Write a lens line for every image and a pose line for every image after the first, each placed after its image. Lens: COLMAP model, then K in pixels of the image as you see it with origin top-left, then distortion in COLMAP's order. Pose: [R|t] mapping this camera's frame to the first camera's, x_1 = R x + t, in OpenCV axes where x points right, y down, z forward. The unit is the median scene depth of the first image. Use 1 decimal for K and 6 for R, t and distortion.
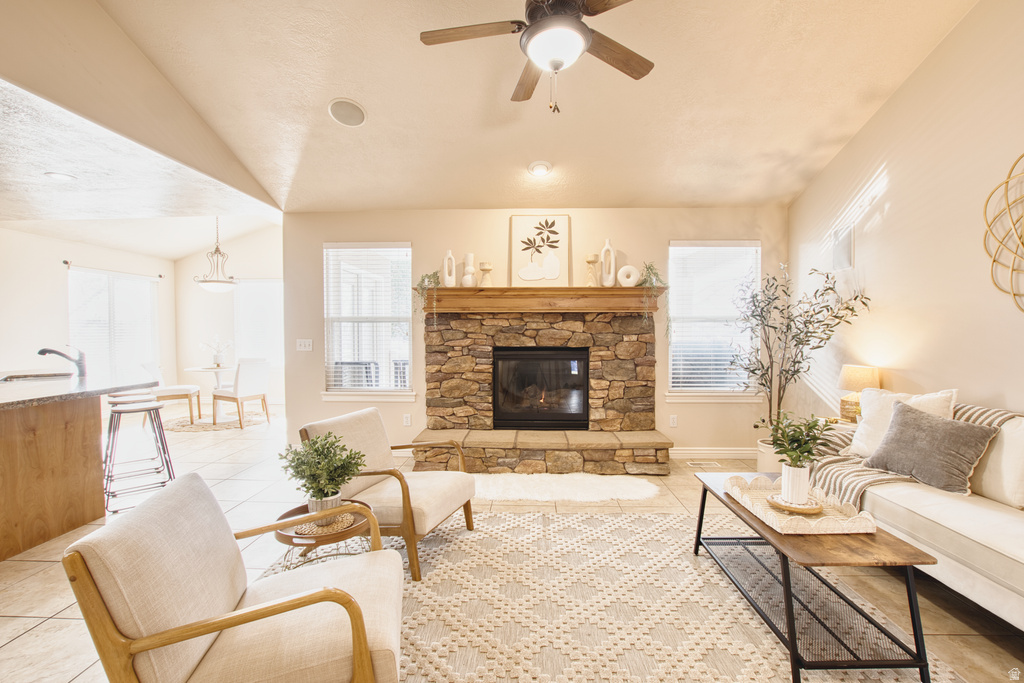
lens RADIAL K [[458.1, 0, 512.0], [0, 458.1, 341.5], [0, 0, 1]] dist [-0.023721, 0.000707]
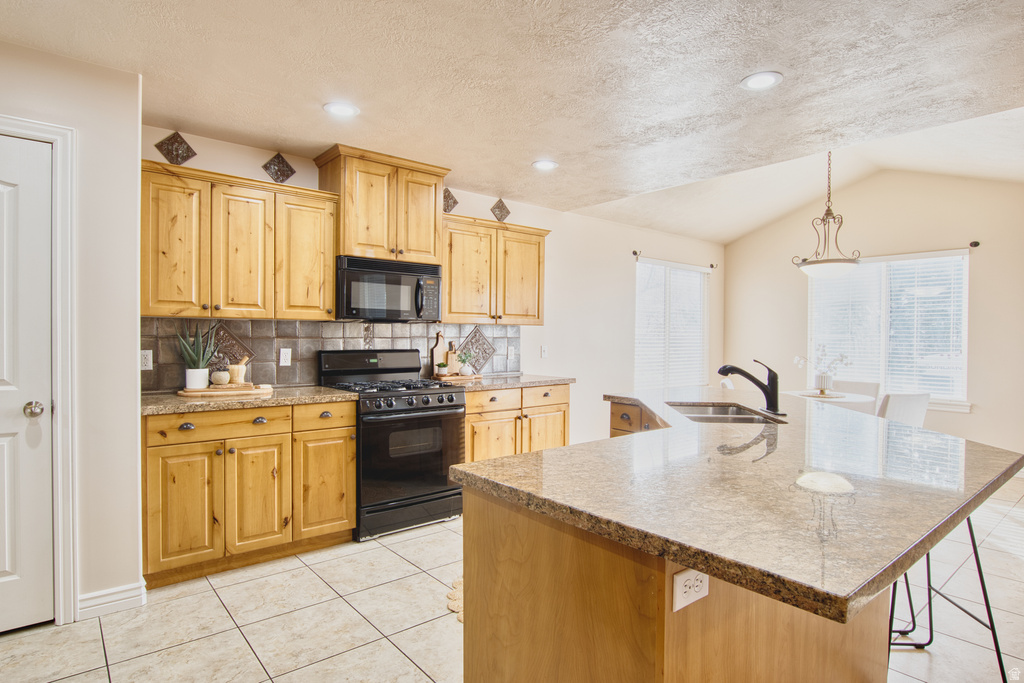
lens RADIAL K [[553.8, 0, 512.0], [0, 553.8, 341.5], [0, 0, 1]] dist [-0.012017, -0.000036]
pose [[0.674060, 0.015152, -0.738521, -0.515904], [-0.027612, 0.999608, -0.004693, -0.004646], [0.738160, 0.023555, 0.674214, 0.198681]]
